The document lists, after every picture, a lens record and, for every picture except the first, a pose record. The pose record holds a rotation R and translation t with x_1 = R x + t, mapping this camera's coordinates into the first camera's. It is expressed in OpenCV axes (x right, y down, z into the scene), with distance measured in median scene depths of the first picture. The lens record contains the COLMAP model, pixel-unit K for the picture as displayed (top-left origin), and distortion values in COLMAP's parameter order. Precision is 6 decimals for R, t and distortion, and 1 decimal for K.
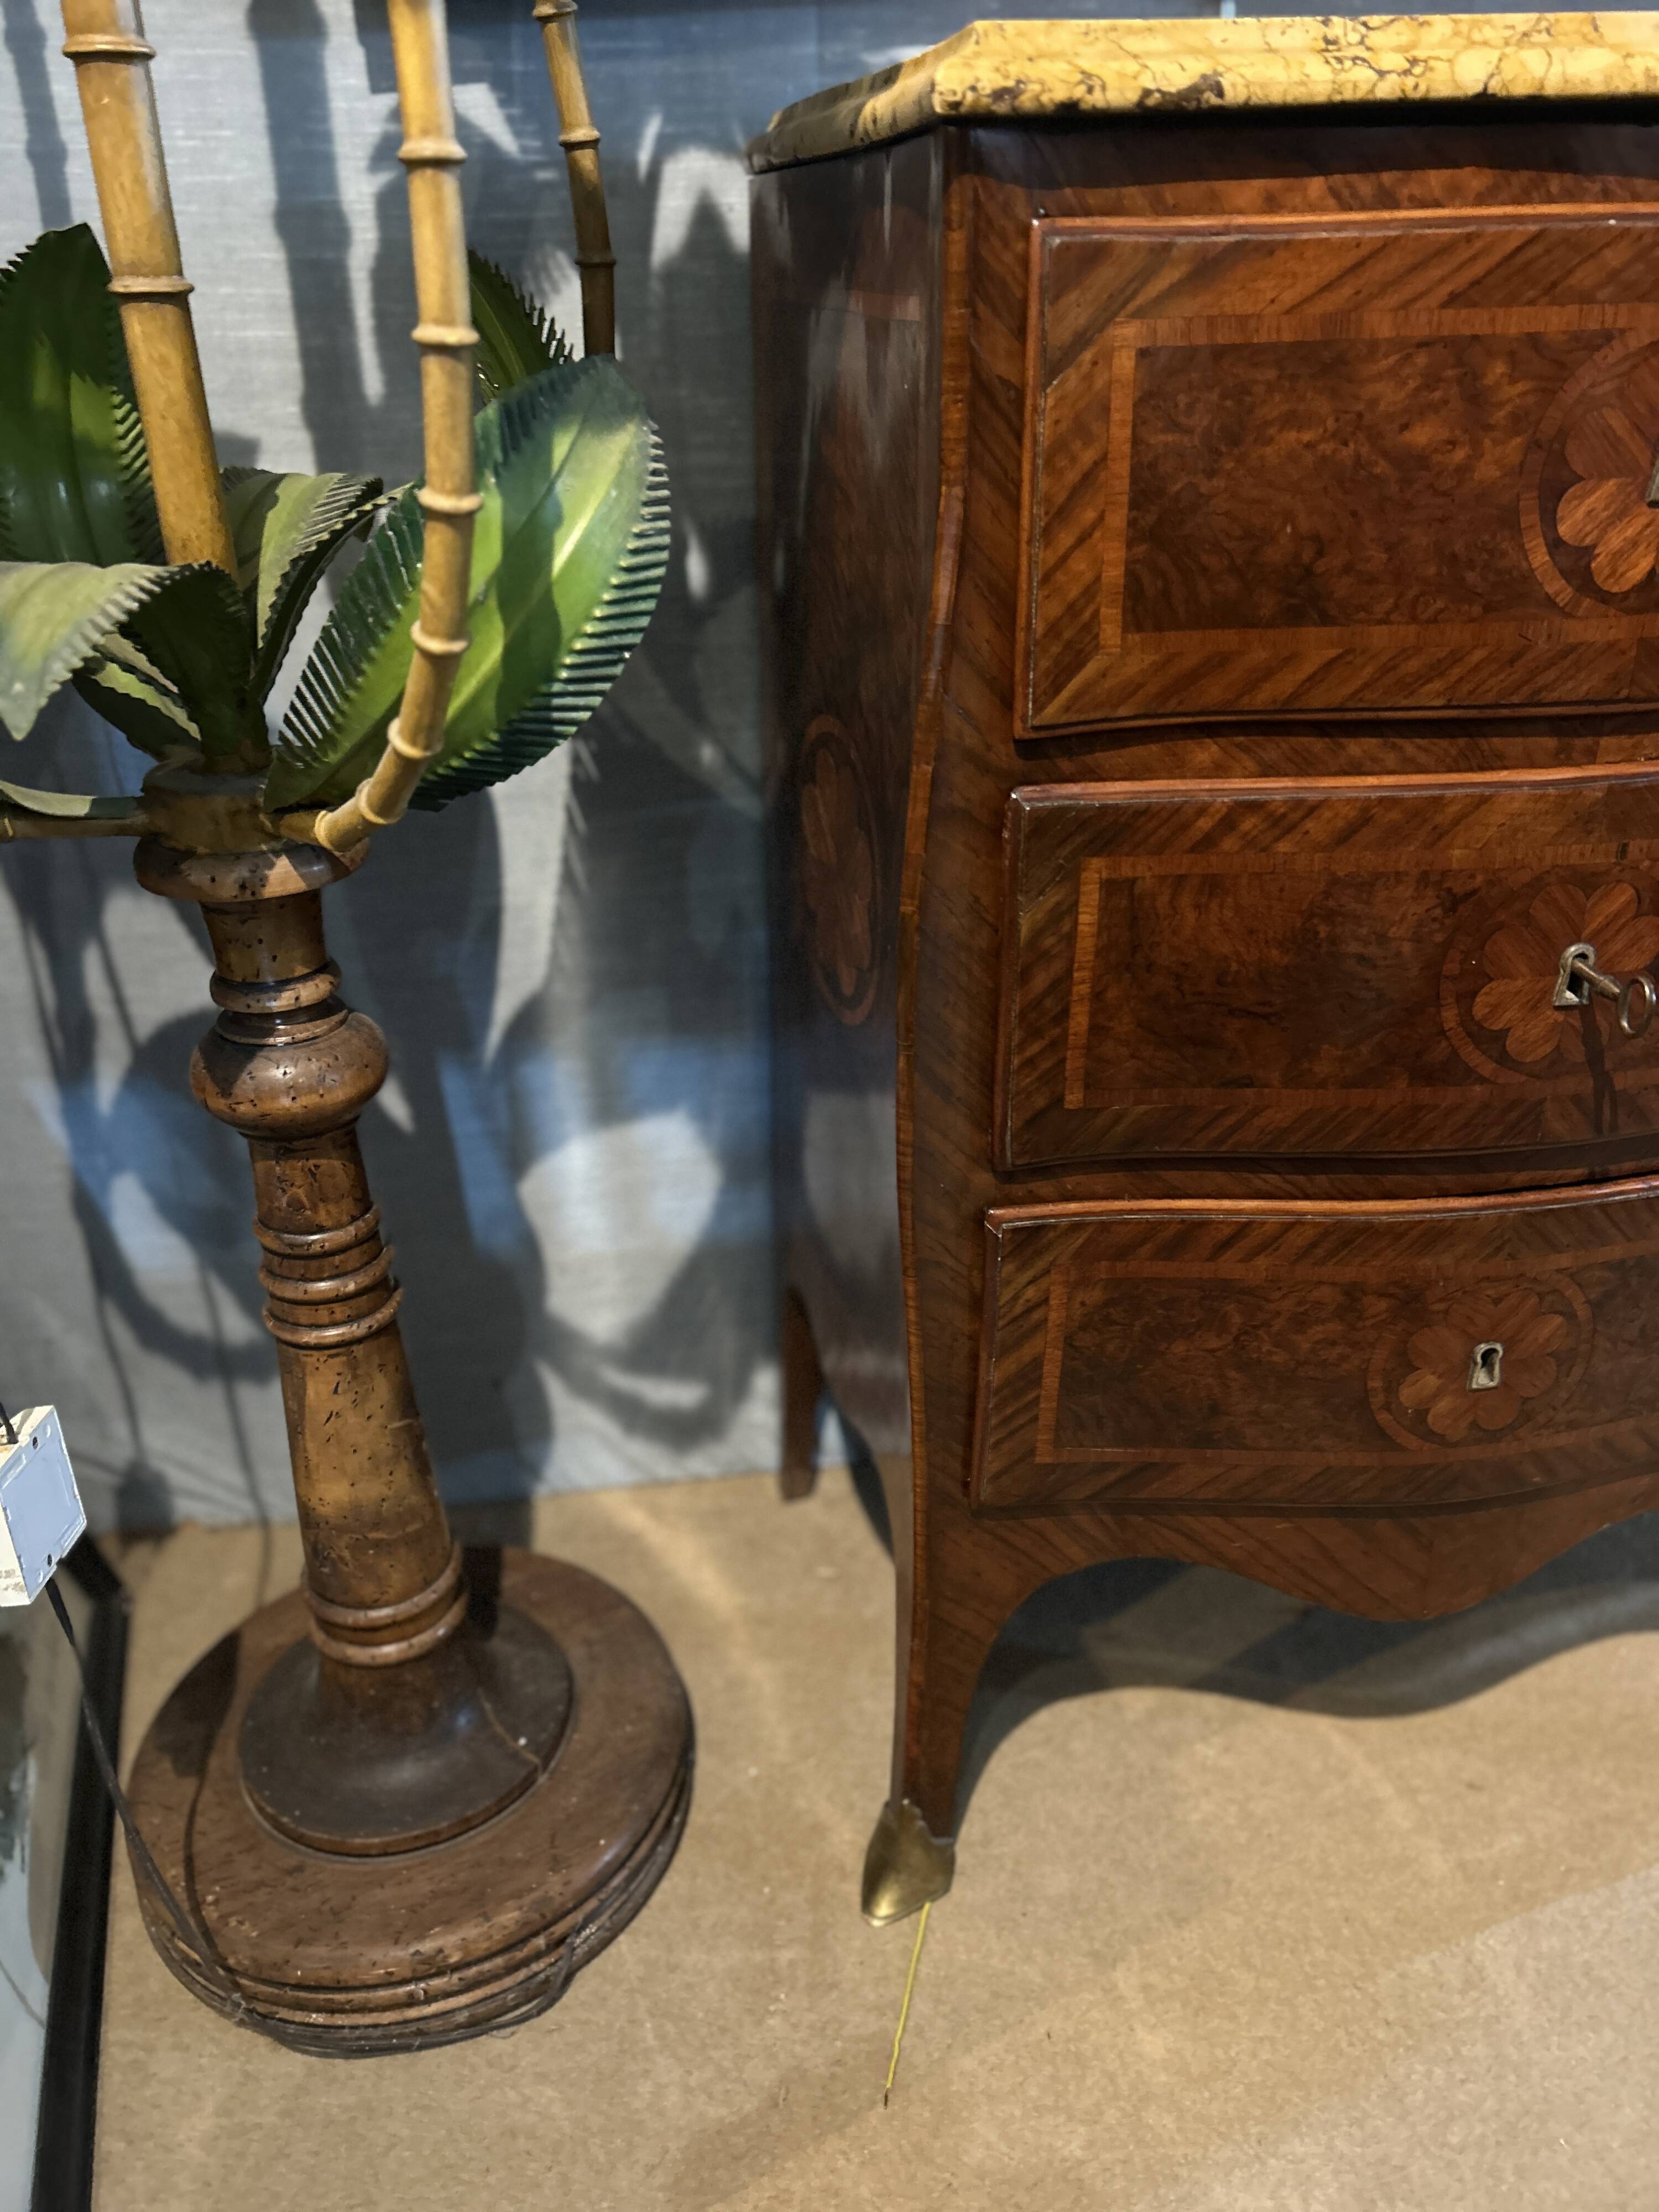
lens RADIAL K [[1658.9, 0, 849.2], [0, 1658.9, 1118.4], [0, 0, 1]] dist [0.046796, -0.054916]
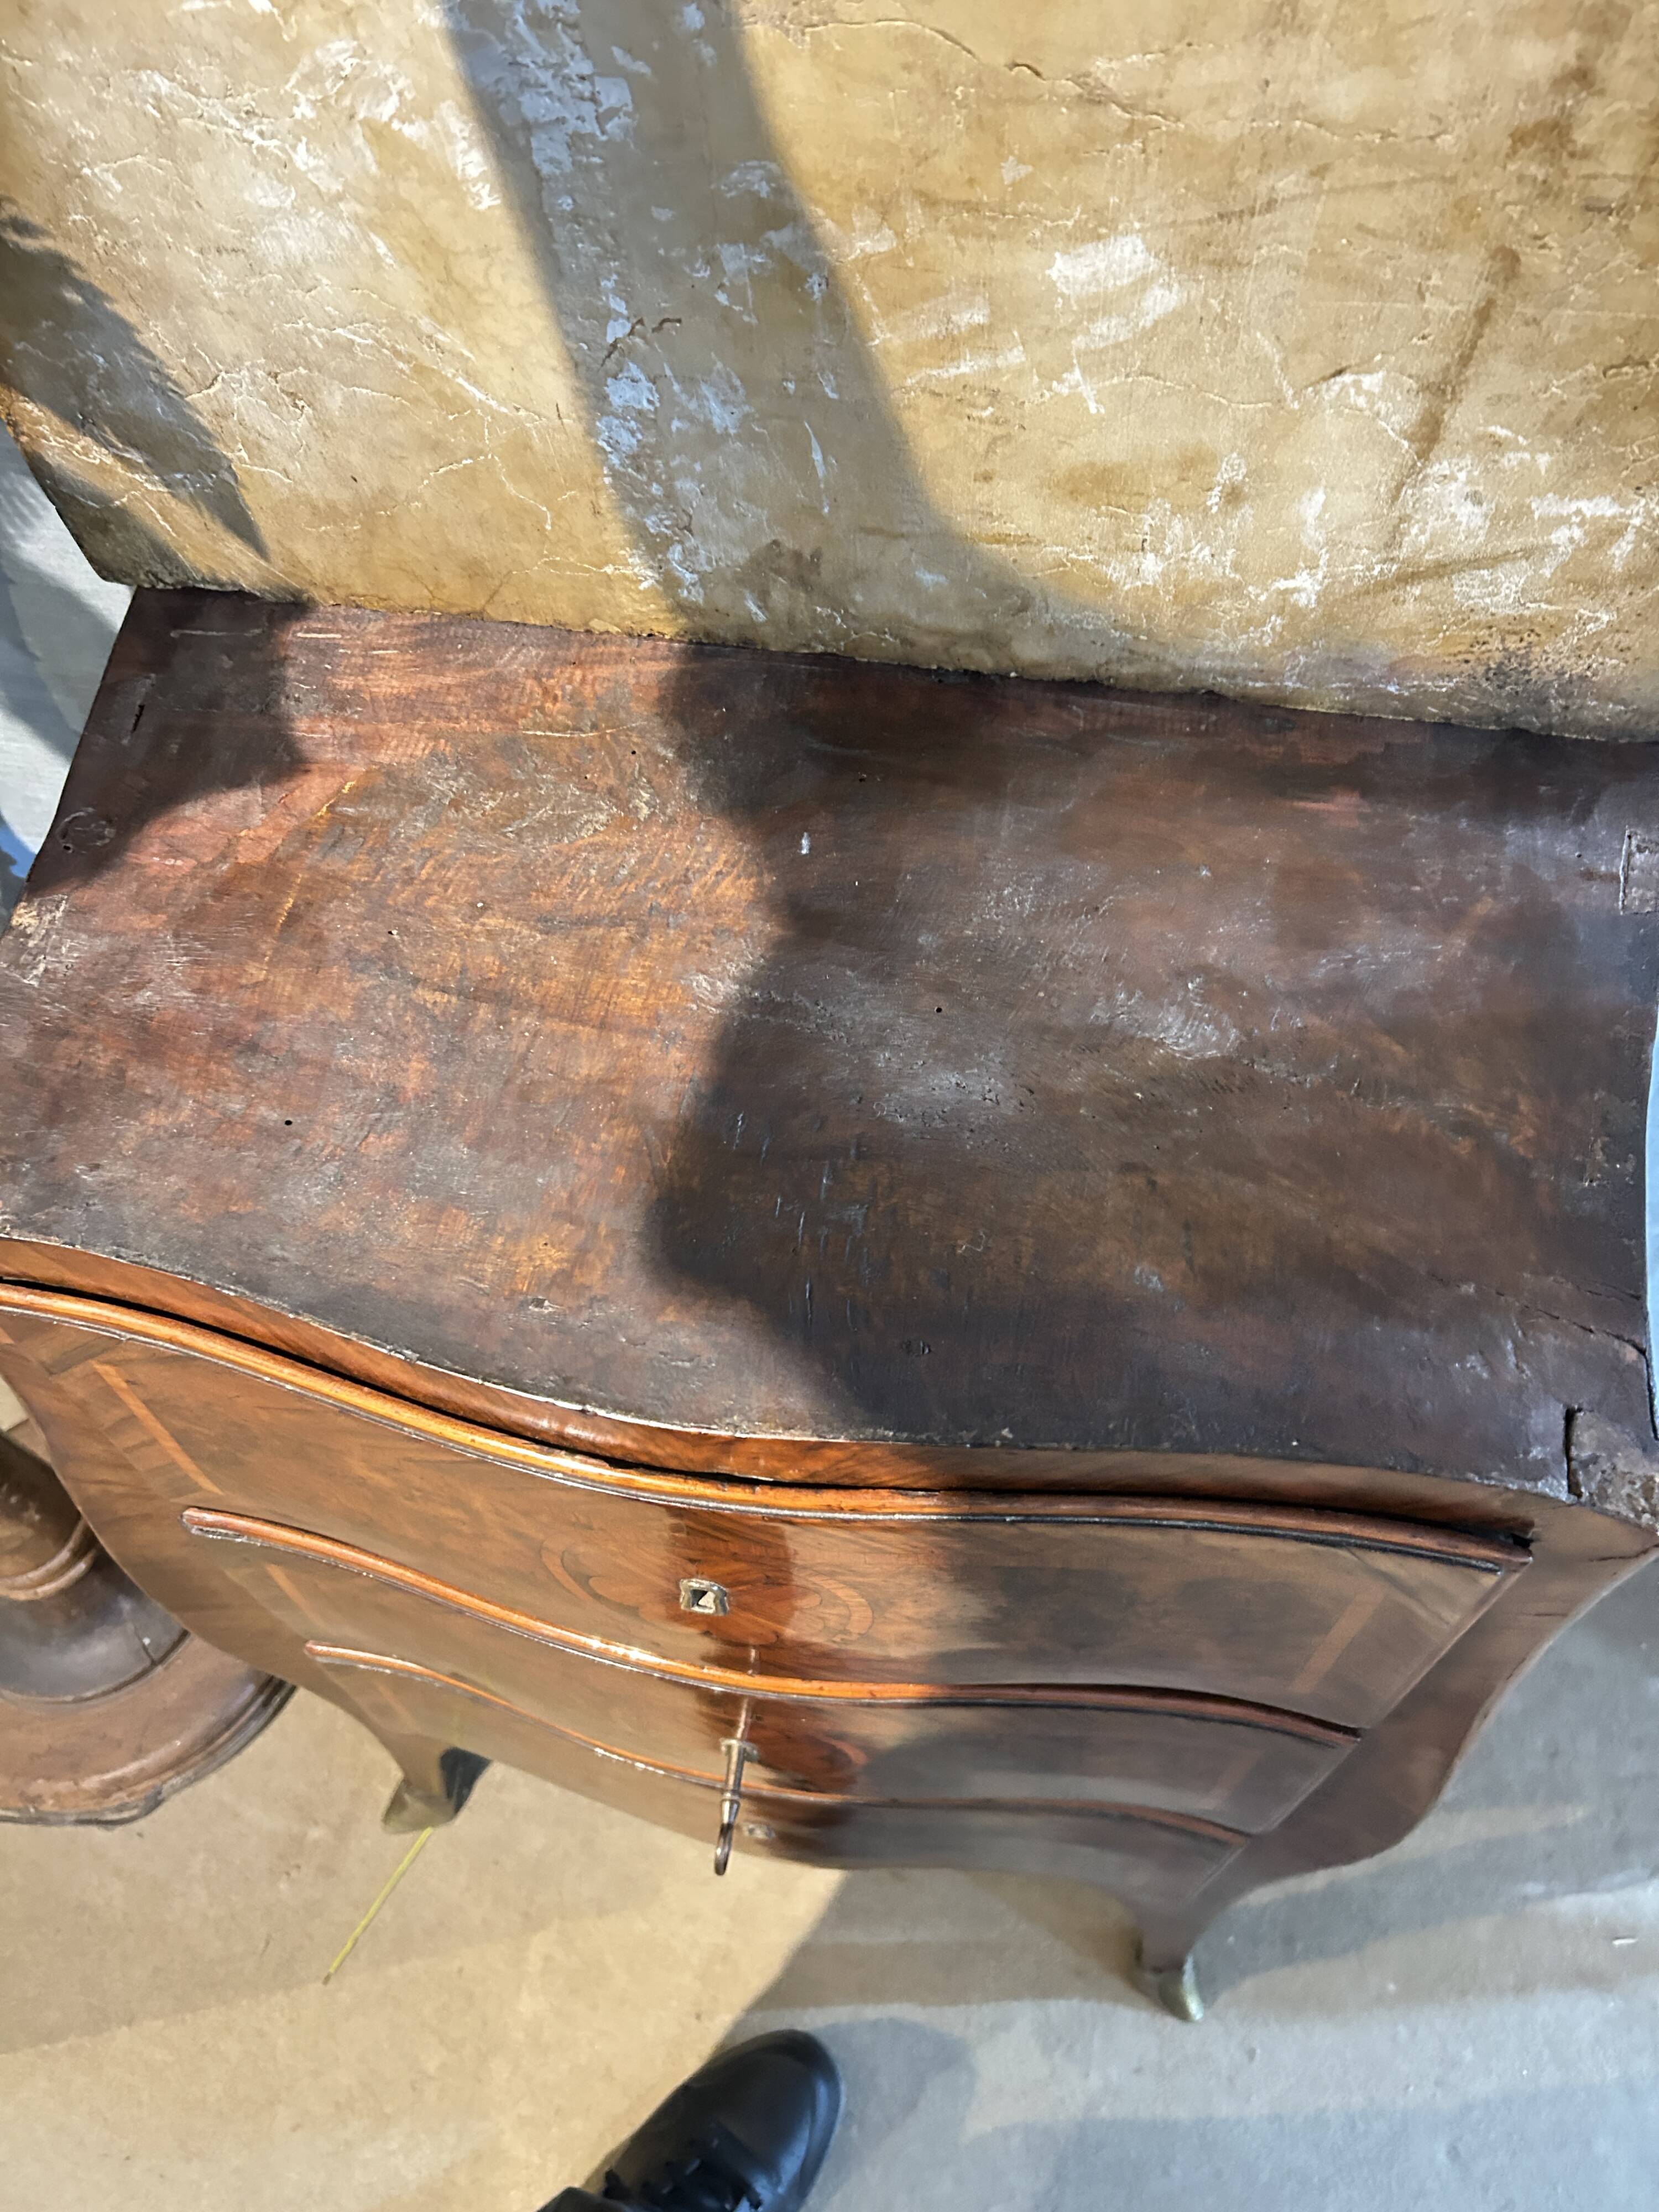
lens RADIAL K [[1687.0, 0, 834.0], [0, 1687.0, 1118.3], [0, 0, 1]] dist [0.025798, -0.023725]
pose [[0.946864, 0.268989, -0.176335, 0.573992], [-0.144726, 0.845928, 0.513285, -0.959054], [0.287235, -0.460490, 0.839908, 0.329025]]
